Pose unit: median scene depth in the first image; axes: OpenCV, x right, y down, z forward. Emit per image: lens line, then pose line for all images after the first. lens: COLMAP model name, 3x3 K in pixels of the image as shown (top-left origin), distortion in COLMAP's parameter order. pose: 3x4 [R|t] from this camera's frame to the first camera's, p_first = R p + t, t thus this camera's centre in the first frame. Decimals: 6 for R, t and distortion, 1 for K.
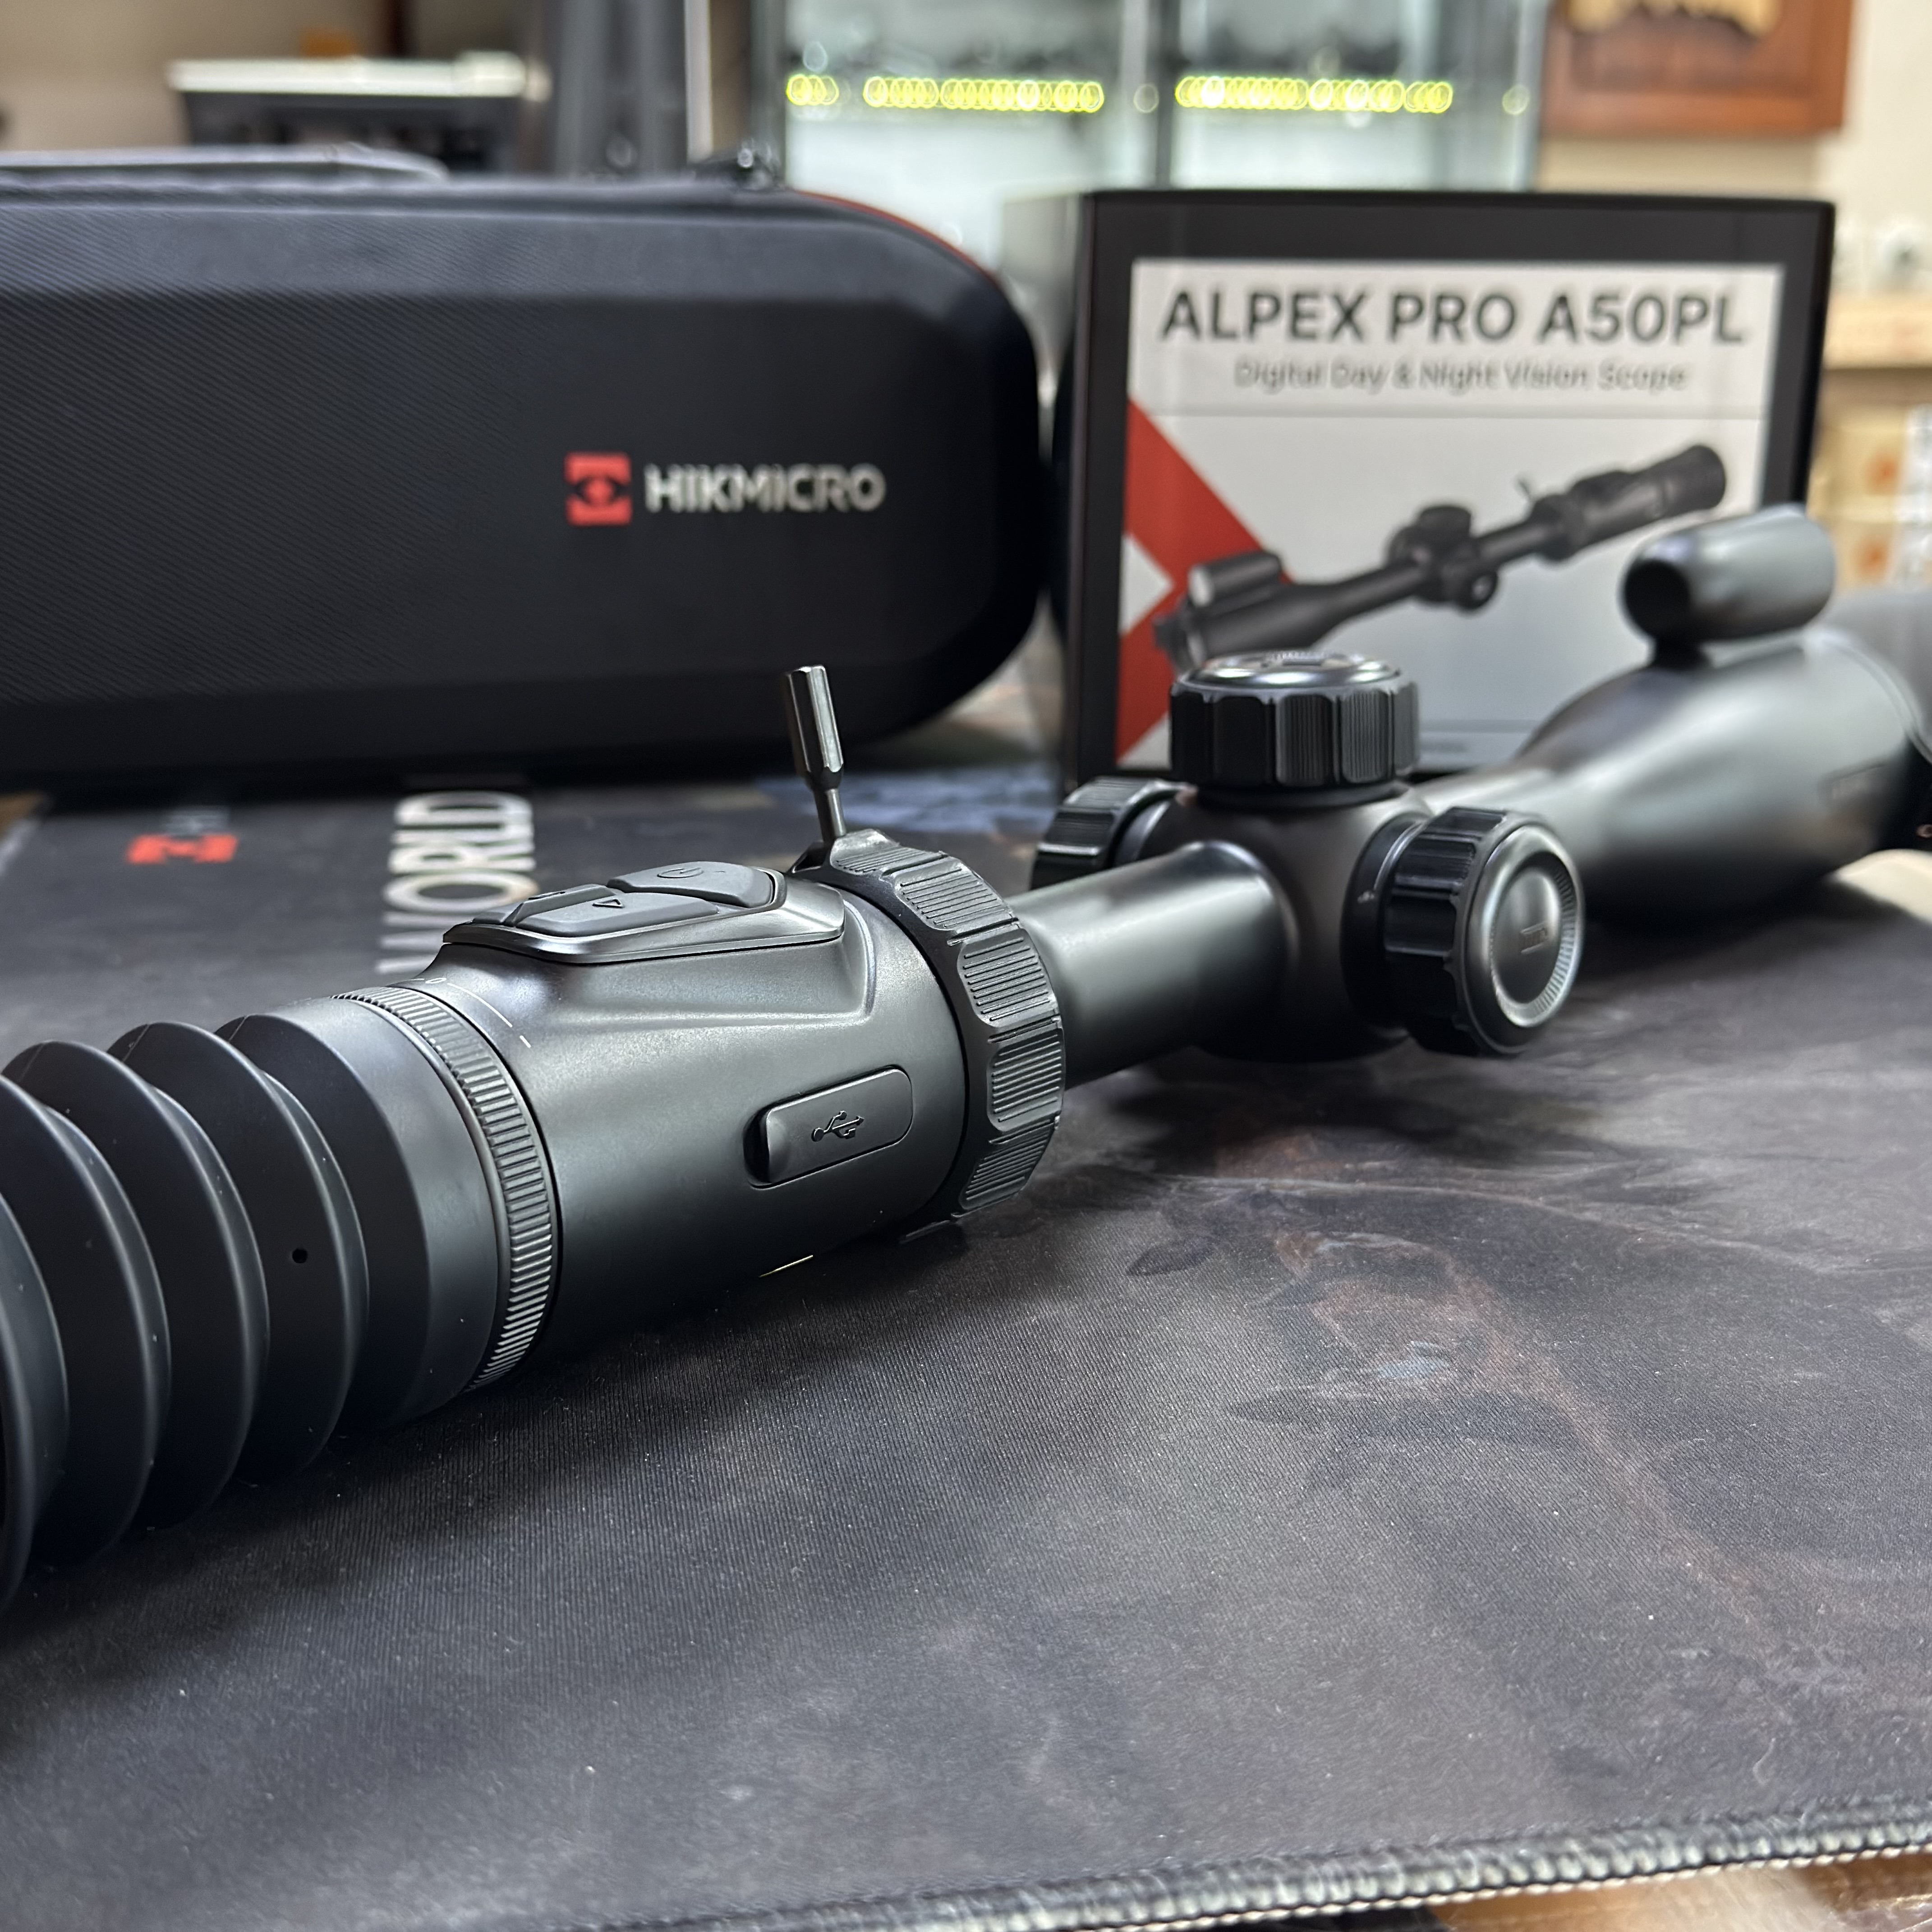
lens RADIAL K [[2762.1, 0, 872.3], [0, 2762.1, 1018.0], [0, 0, 1]] dist [0.031471, 0.000000]
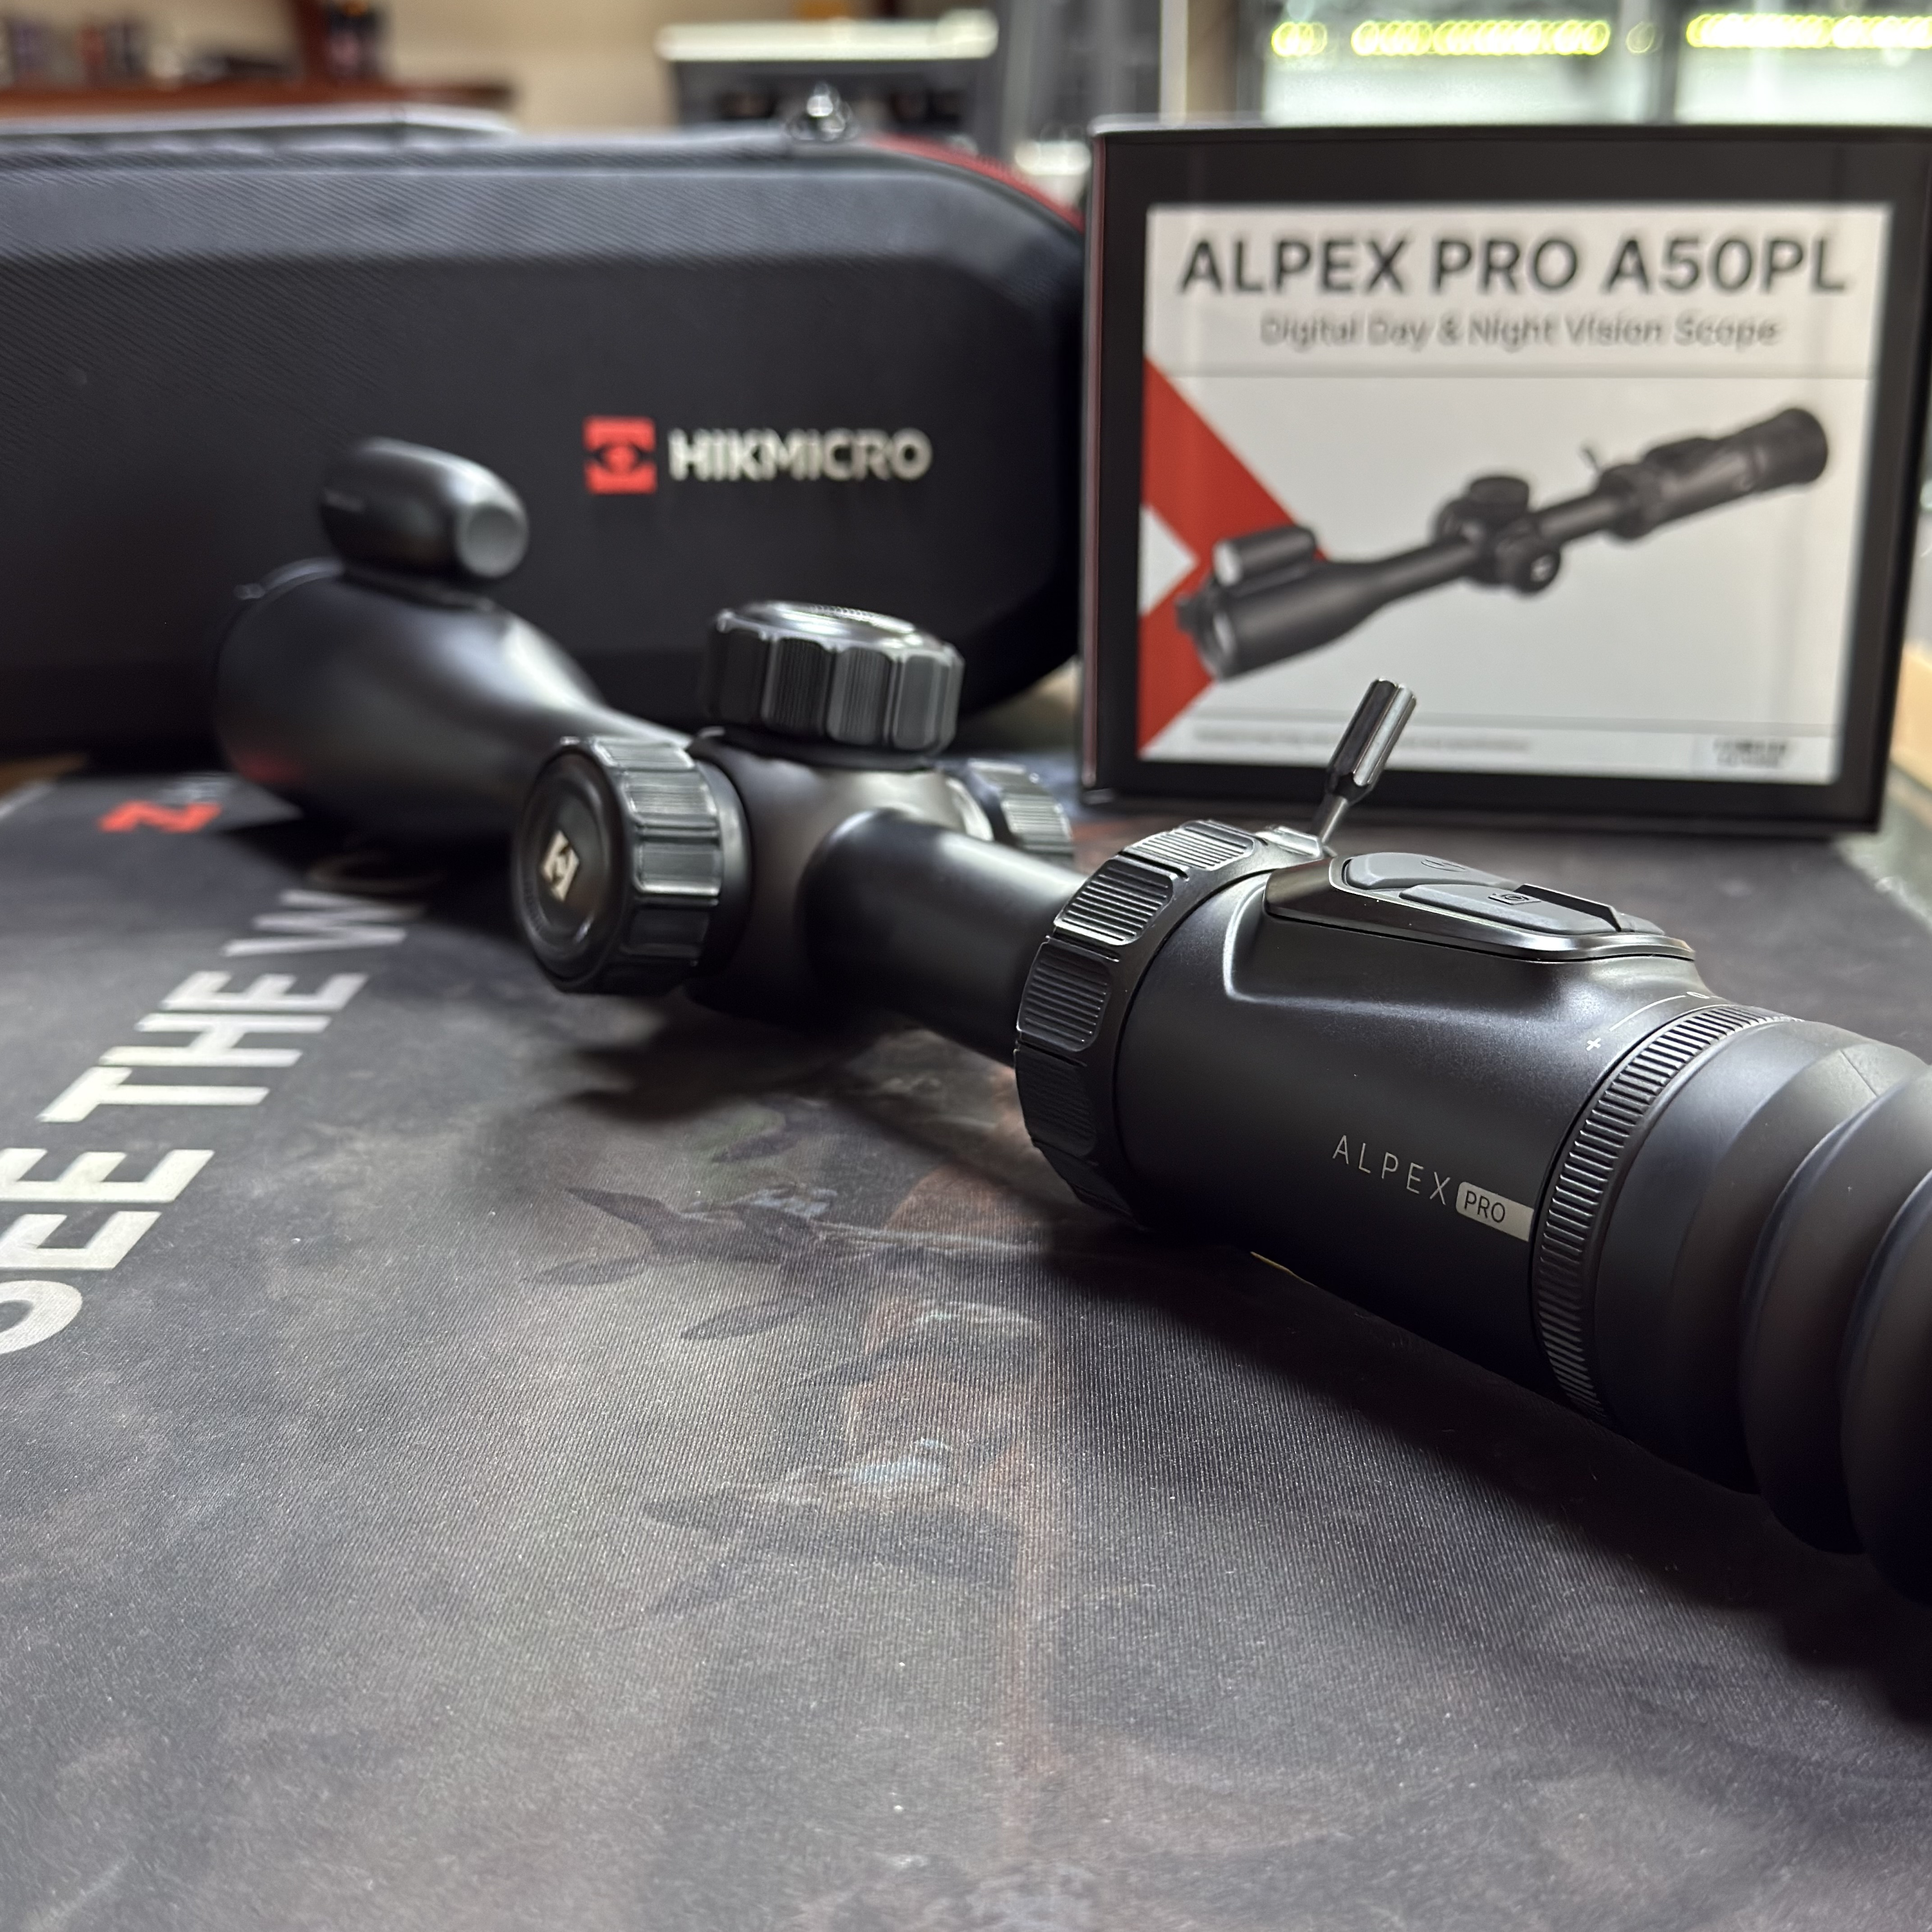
lens RADIAL K [[2762.1, 0, 913.8], [0, 2762.1, 997.0], [0, 0, 1]] dist [0.031471, 0.000000]
pose [[0.978102, 0.042123, -0.203817, 0.211816], [-0.040897, 0.999111, 0.010226, -0.018156], [0.204067, -0.001666, 0.978956, 0.083907]]
